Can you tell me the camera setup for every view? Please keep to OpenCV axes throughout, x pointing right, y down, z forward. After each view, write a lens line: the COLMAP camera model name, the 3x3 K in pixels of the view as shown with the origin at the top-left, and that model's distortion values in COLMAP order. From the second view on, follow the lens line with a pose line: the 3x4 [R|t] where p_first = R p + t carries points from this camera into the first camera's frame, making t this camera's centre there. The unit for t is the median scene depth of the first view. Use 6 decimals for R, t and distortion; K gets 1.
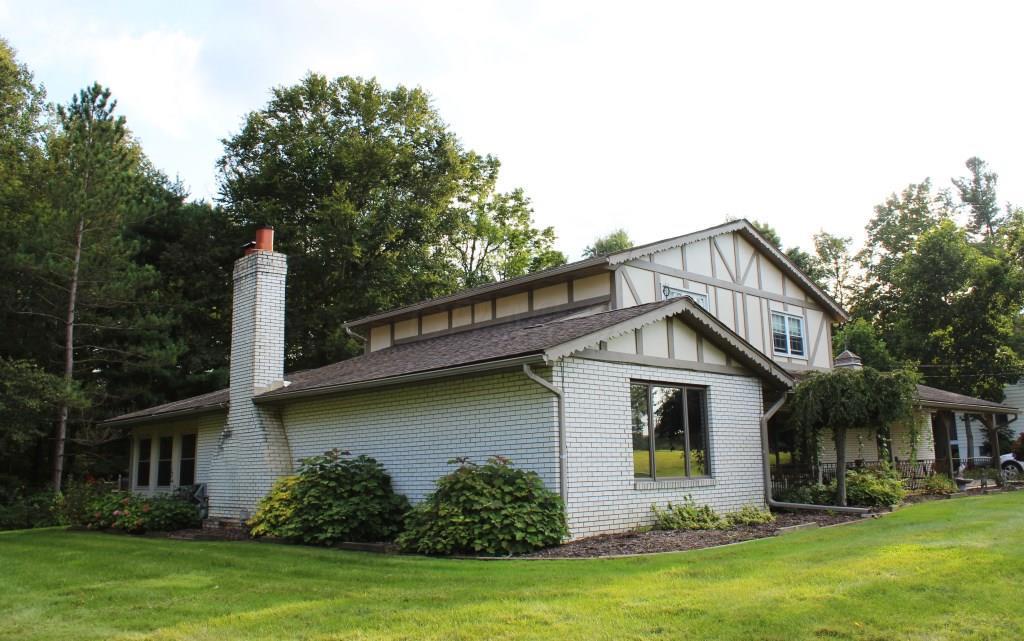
lens RADIAL K [[835.3, 0, 512.0], [0, 835.3, 320.5], [0, 0, 1]] dist [0.002325, 0.001249]
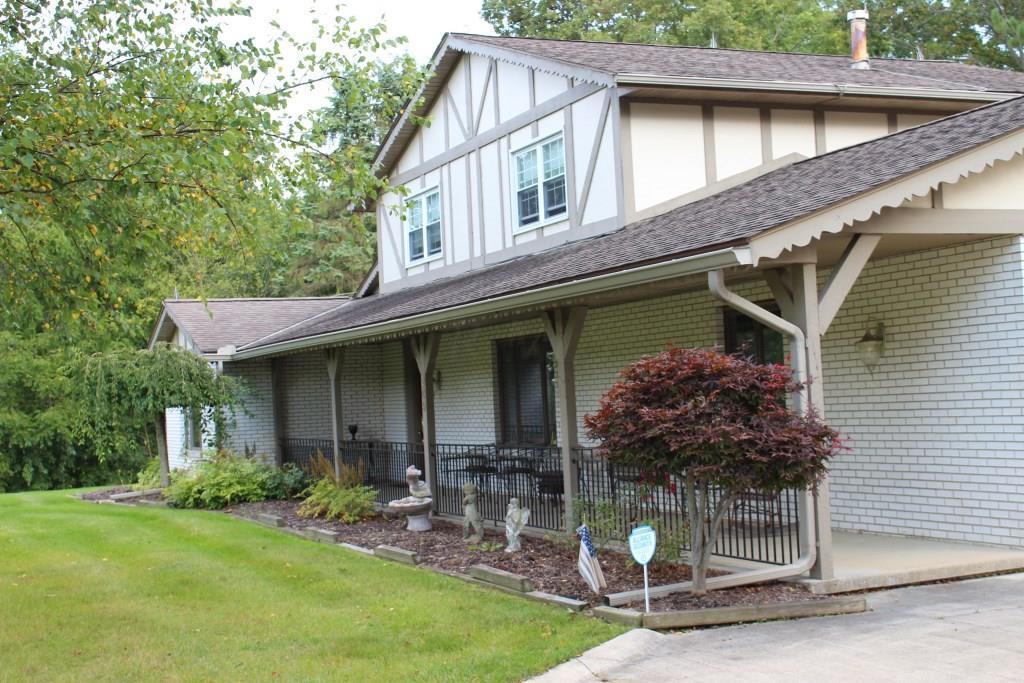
lens RADIAL K [[1423.3, 0, 512.0], [0, 1423.3, 341.5], [0, 0, 1]] dist [0.025982, -0.732757]
pose [[-0.343616, 0.003001, -0.939105, 1.180084], [0.227145, 0.970569, -0.080010, 0.181469], [0.911226, -0.240805, -0.334185, 1.270881]]
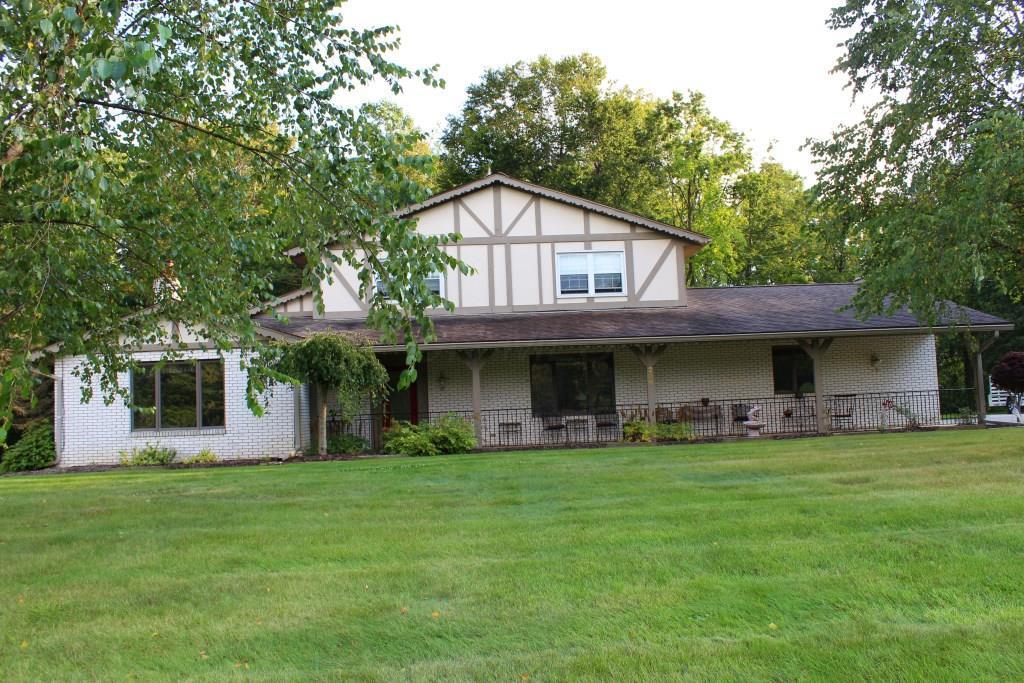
lens RADIAL K [[840.1, 0, 512.0], [0, 840.1, 341.5], [0, 0, 1]] dist [-0.162321, 0.143468]
pose [[0.757992, -0.078151, -0.647565, 0.895628], [0.145859, 0.987964, 0.051499, 0.031511], [0.635746, -0.133489, 0.760268, 0.189315]]
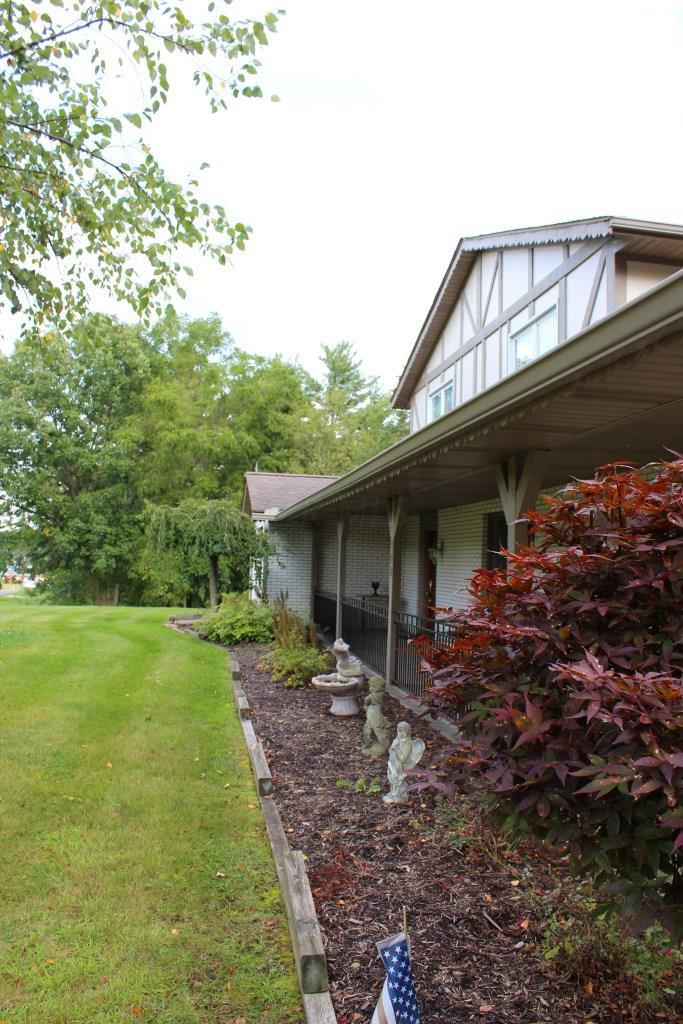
lens RADIAL K [[840.1, 0, 341.5], [0, 840.1, 512.0], [0, 0, 1]] dist [-0.162321, 0.143468]
pose [[-0.561911, -0.045938, -0.825921, 0.835723], [0.131098, 0.980892, -0.143749, 0.171926], [0.816743, -0.189051, -0.545152, 1.182127]]
